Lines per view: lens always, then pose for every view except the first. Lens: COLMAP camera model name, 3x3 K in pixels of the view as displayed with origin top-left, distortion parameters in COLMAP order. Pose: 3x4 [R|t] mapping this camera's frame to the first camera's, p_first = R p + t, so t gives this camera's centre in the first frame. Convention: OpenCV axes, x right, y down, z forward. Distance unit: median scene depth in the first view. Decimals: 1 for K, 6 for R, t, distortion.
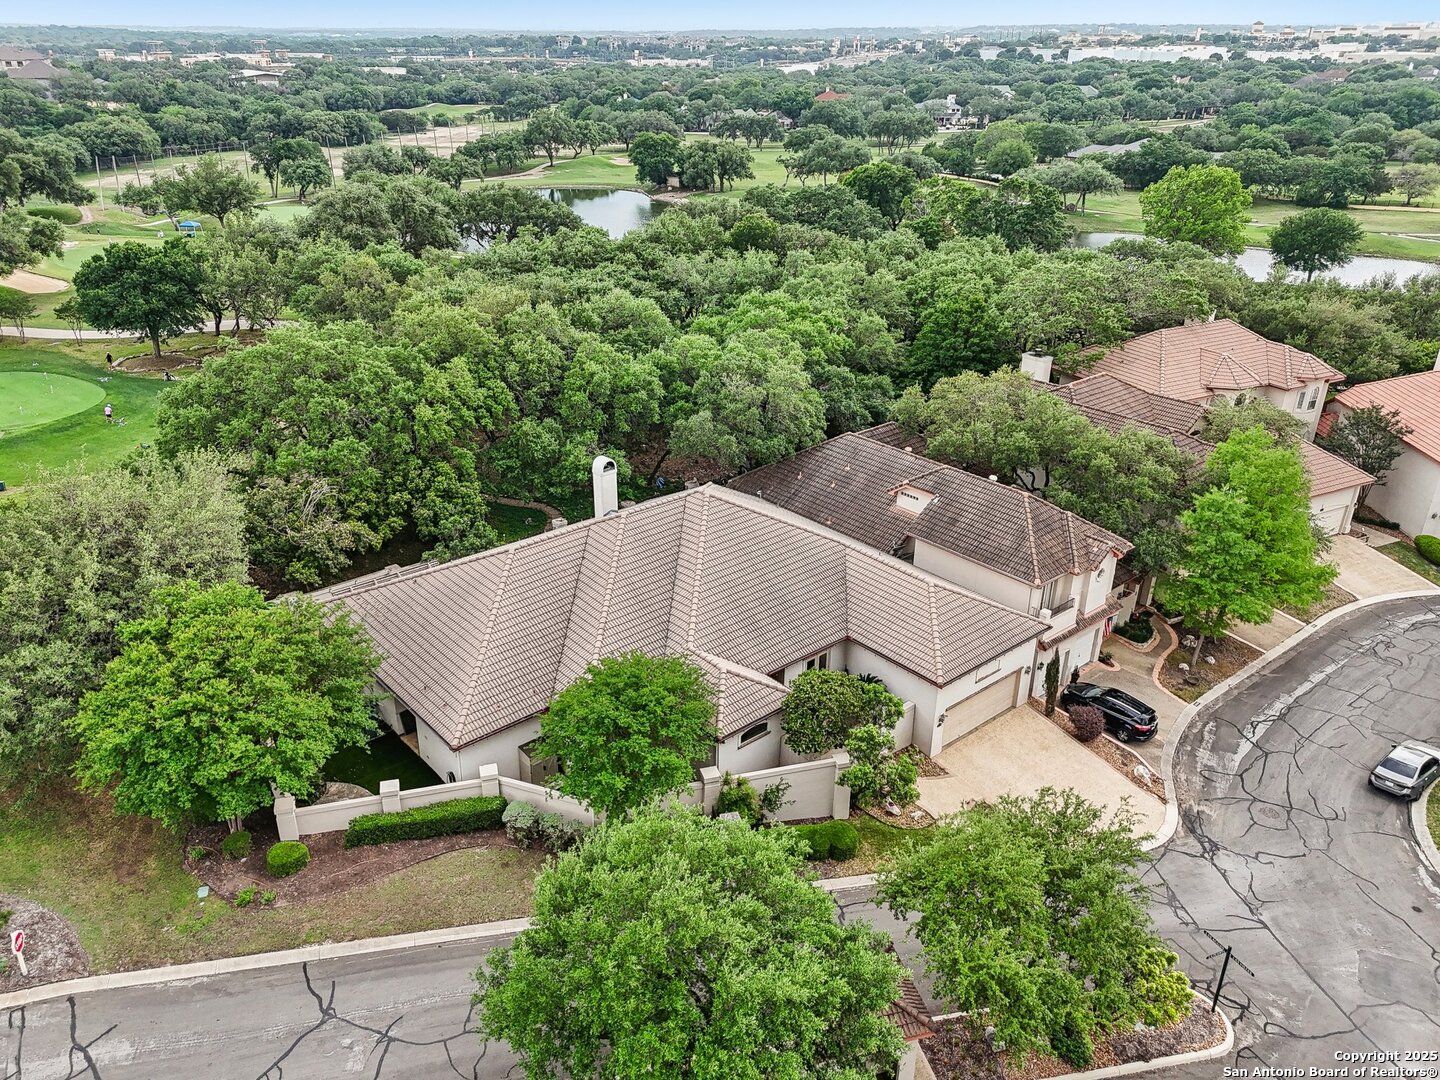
lens RADIAL K [[1069.2, 0, 720.0], [0, 1069.2, 540.0], [0, 0, 1]] dist [0.037119, -0.008623]
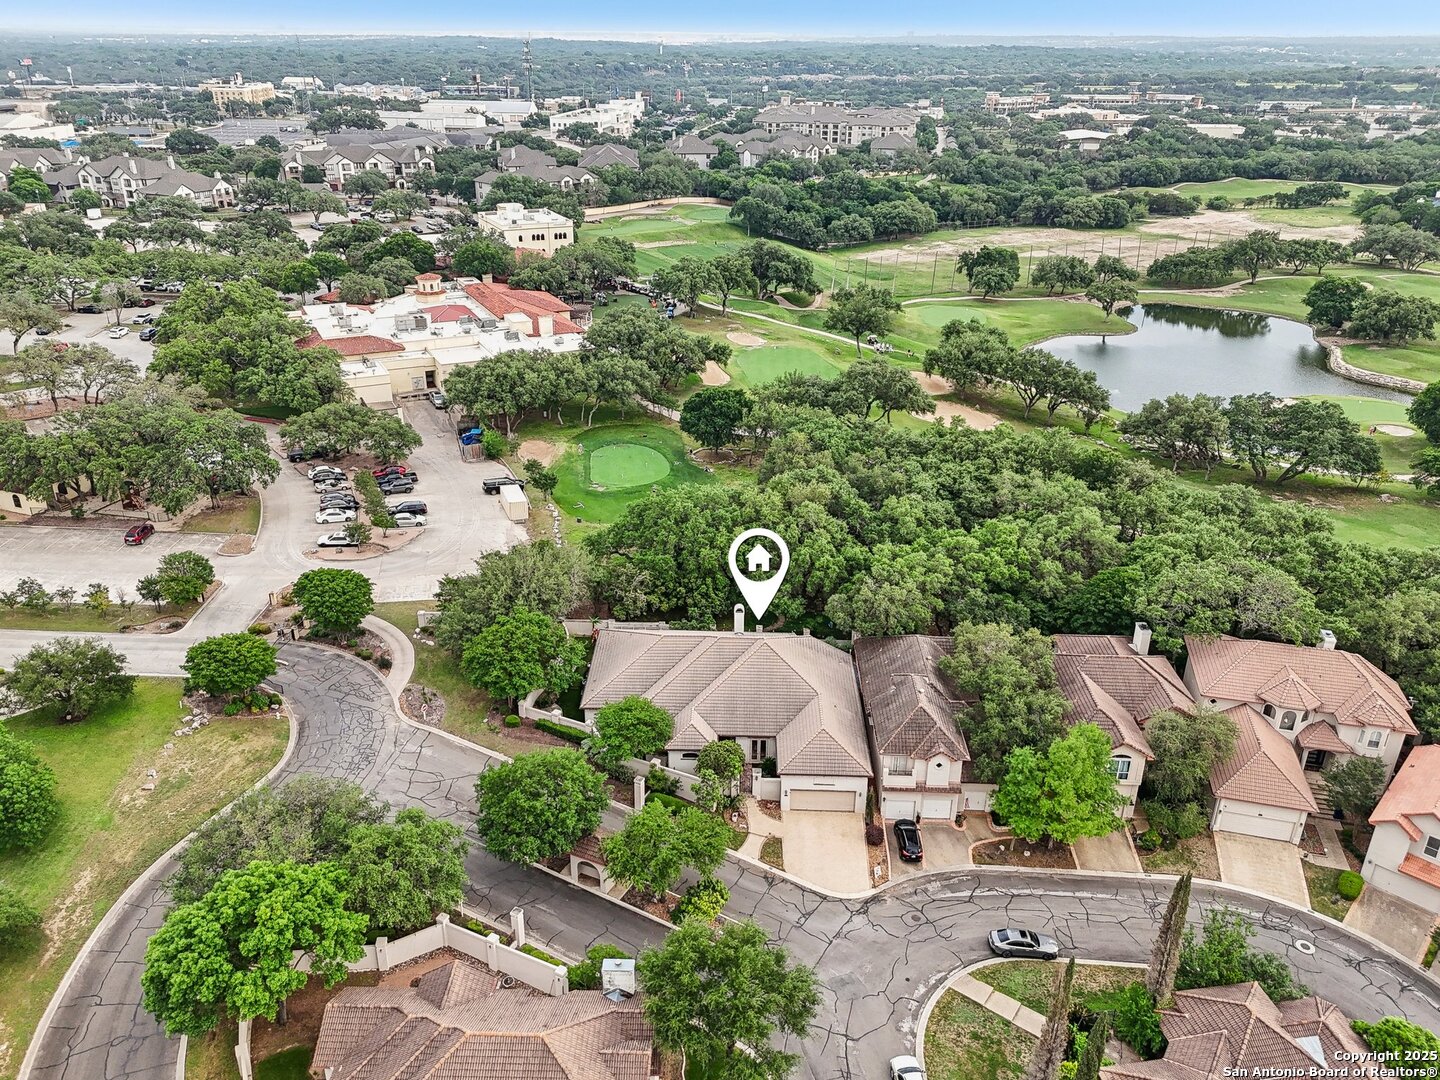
lens RADIAL K [[1069.2, 0, 720.0], [0, 1069.2, 540.0], [0, 0, 1]] dist [0.037119, -0.008623]
pose [[0.755660, 0.276118, -0.593917, 0.947183], [-0.292663, 0.953579, 0.070964, -0.305642], [0.585941, 0.120193, 0.801391, -0.556772]]
